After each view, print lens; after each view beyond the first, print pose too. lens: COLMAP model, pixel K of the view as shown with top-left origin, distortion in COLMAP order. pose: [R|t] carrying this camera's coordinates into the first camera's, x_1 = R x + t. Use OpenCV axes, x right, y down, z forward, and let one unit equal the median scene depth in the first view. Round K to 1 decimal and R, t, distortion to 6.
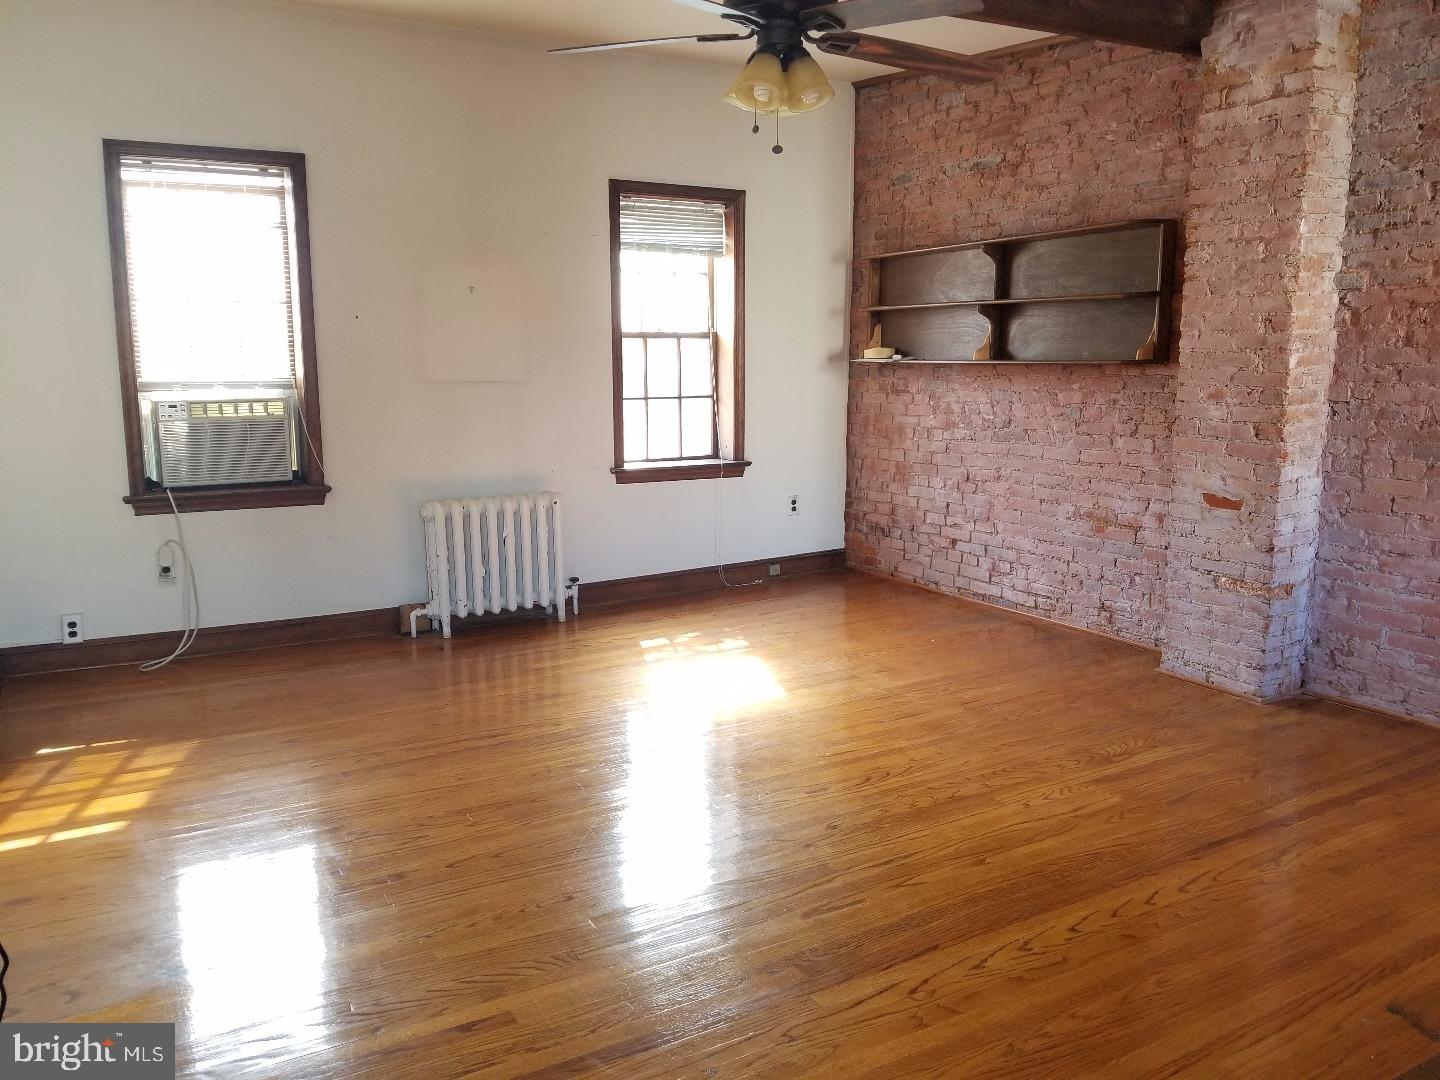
lens RADIAL K [[1099.3, 0, 706.4], [0, 1099.3, 546.9], [0, 0, 1]] dist [0.032535, -0.050653]
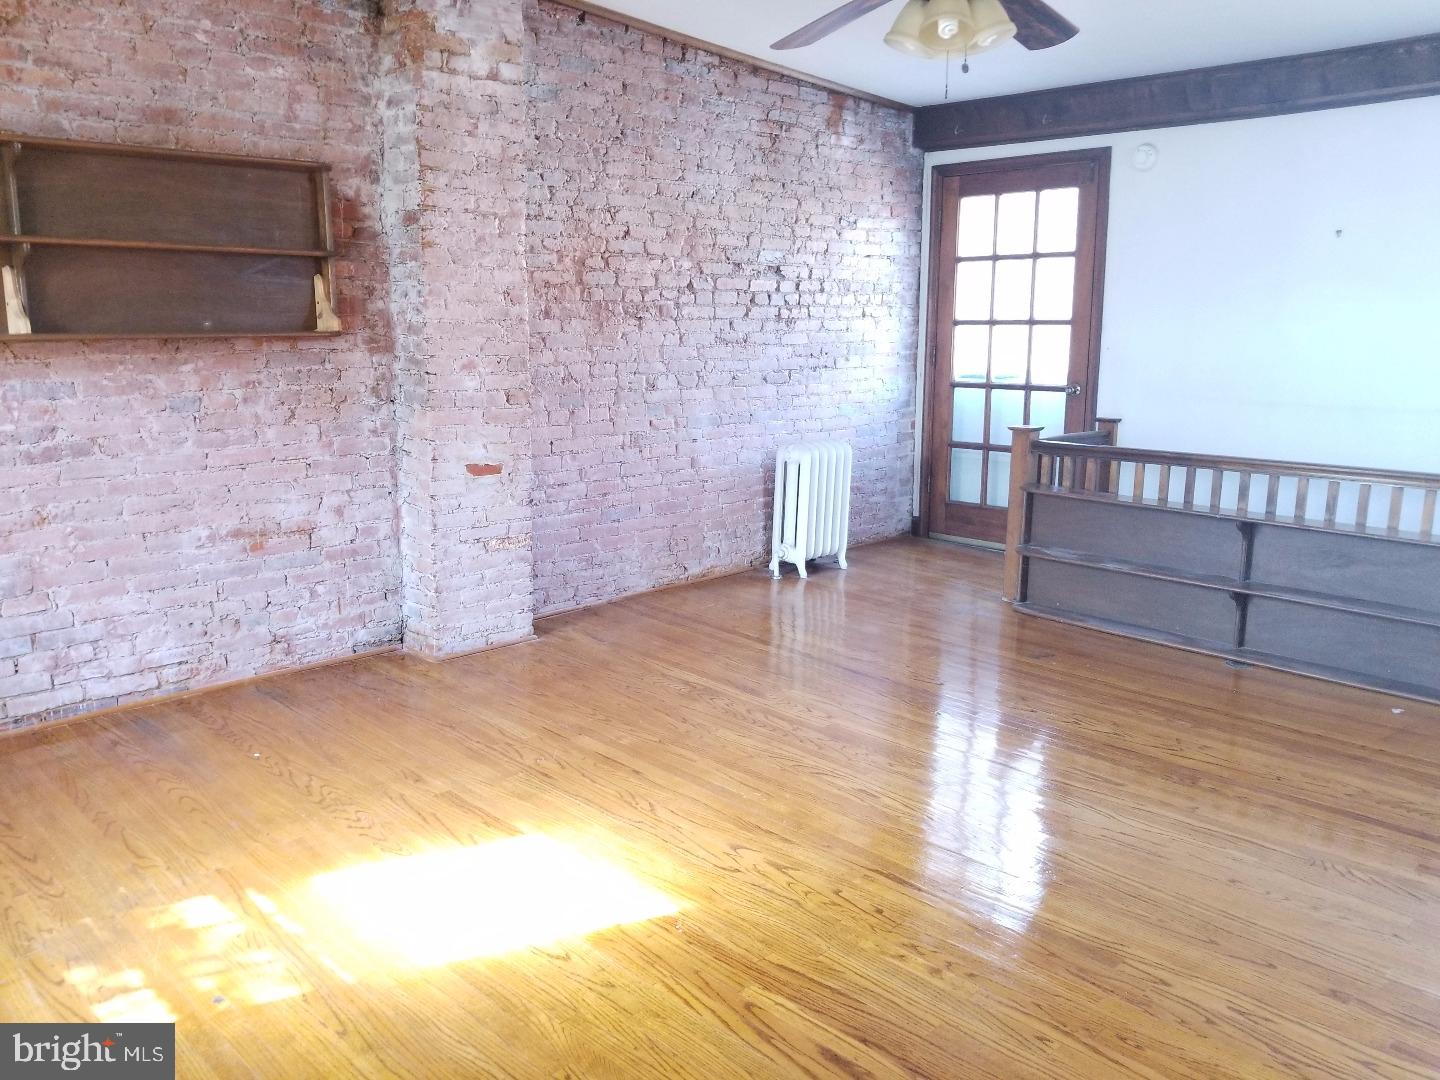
lens RADIAL K [[1099.3, 0, 707.5], [0, 1099.3, 541.0], [0, 0, 1]] dist [0.032535, -0.050653]
pose [[-0.242258, -0.185523, 0.952309, -0.578437], [0.169212, 0.958424, 0.229761, -0.178956], [-0.955342, 0.216803, -0.200793, 1.033751]]
